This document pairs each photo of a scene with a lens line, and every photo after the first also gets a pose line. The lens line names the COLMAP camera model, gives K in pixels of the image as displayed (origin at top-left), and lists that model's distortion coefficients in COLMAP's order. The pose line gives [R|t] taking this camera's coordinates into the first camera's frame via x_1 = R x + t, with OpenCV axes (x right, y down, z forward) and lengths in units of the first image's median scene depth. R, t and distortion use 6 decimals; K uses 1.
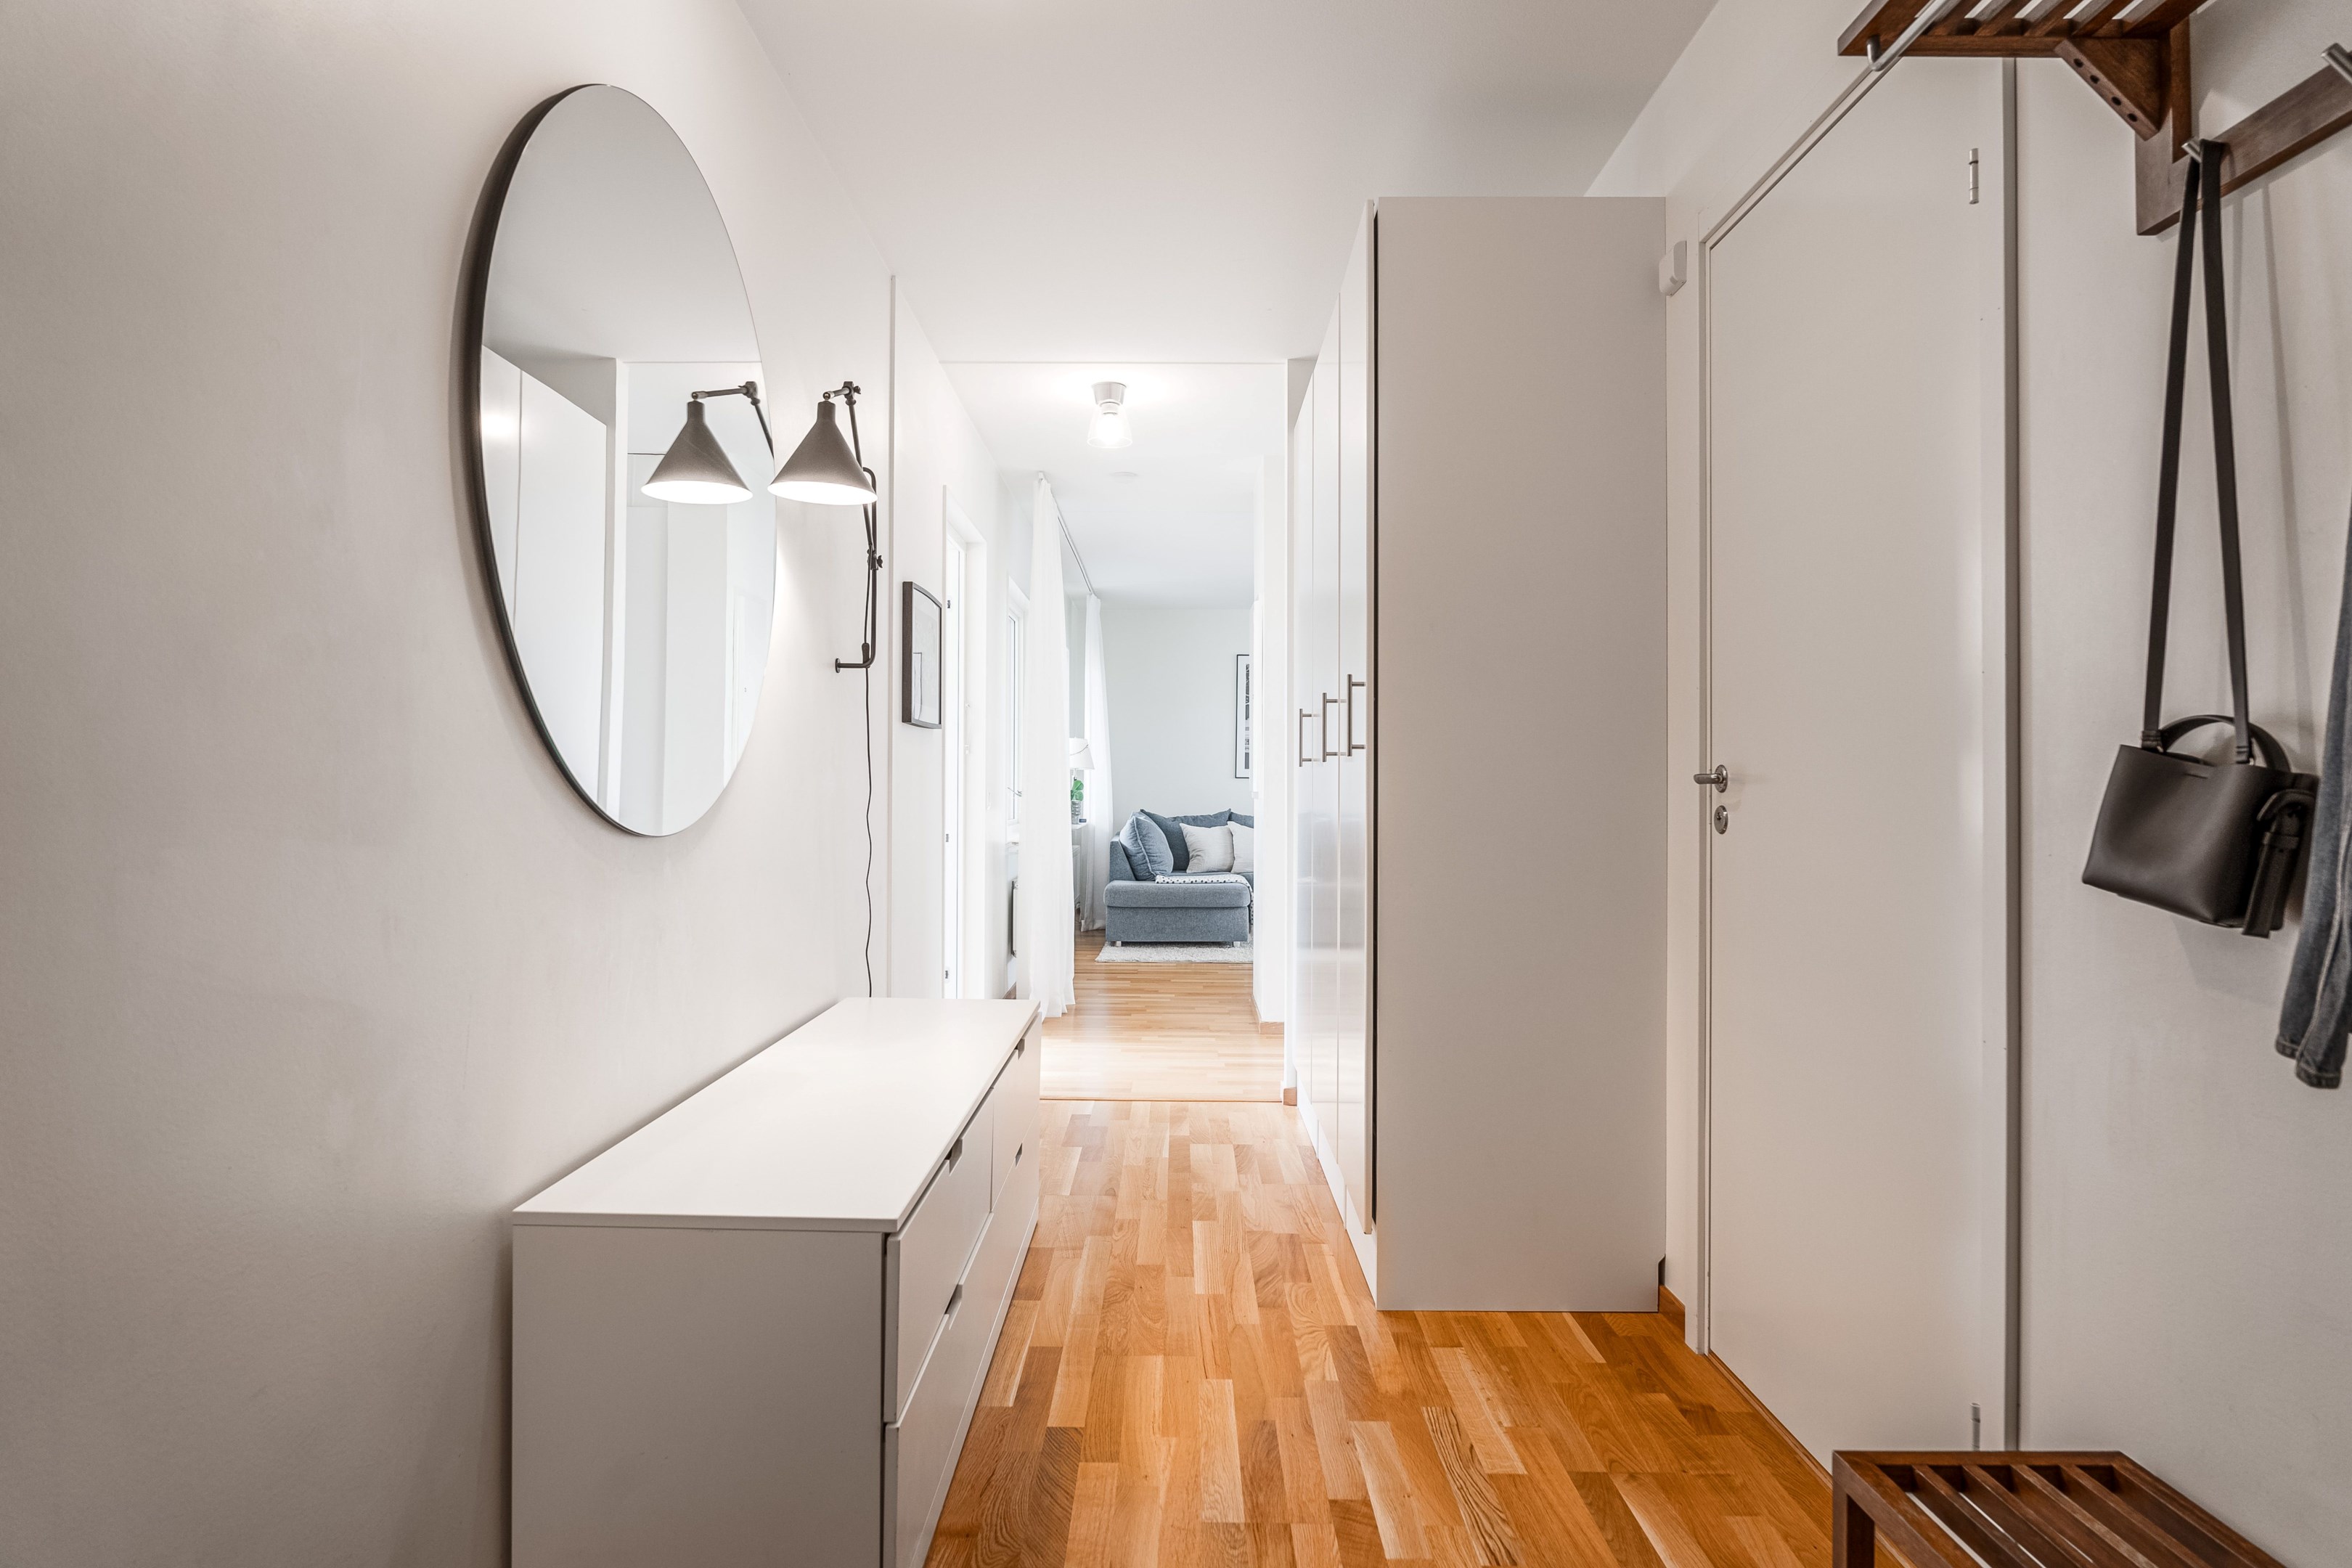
lens RADIAL K [[1281.4, 0, 1175.4], [0, 1281.4, 782.6], [0, 0, 1]] dist [-0.005678, -0.001453]
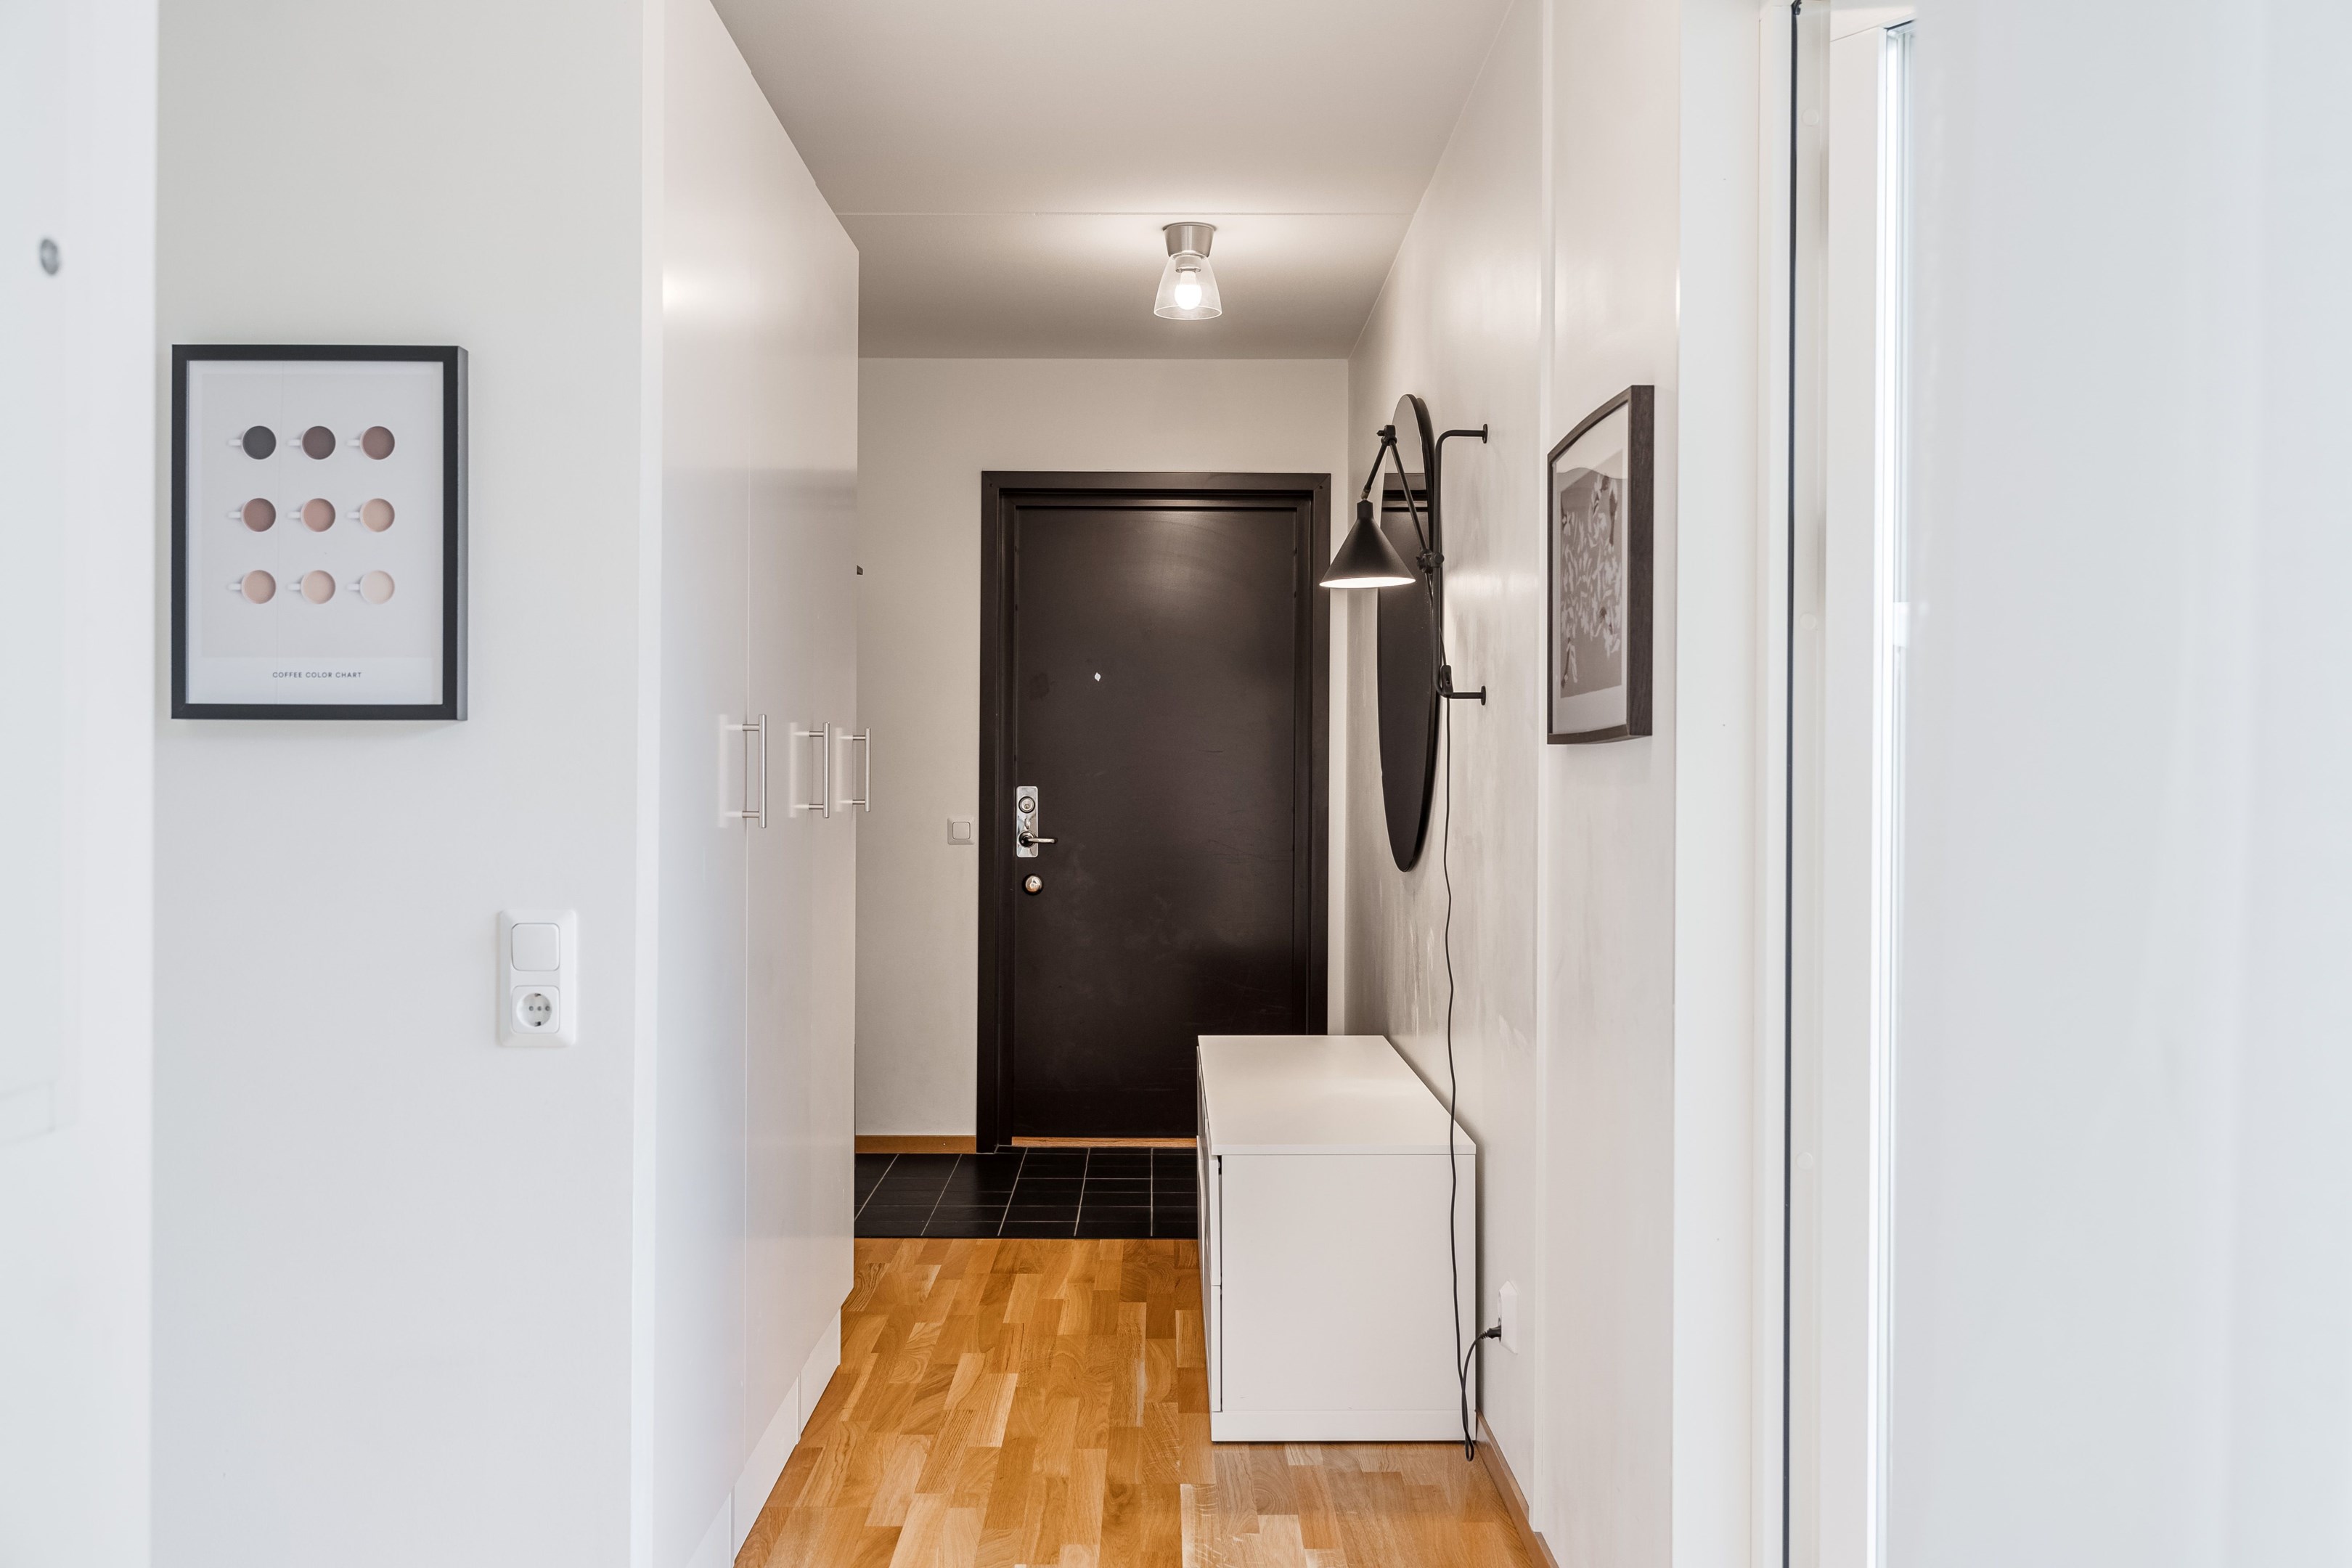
lens RADIAL K [[2166.8, 0, 1176.3], [0, 2166.8, 782.5], [0, 0, 1]] dist [0.000692, 0.000000]
pose [[-0.999948, -0.007138, -0.007255, -0.079422], [-0.007115, 0.999970, -0.003183, -0.035025], [0.007277, -0.003131, -0.999969, 2.372782]]
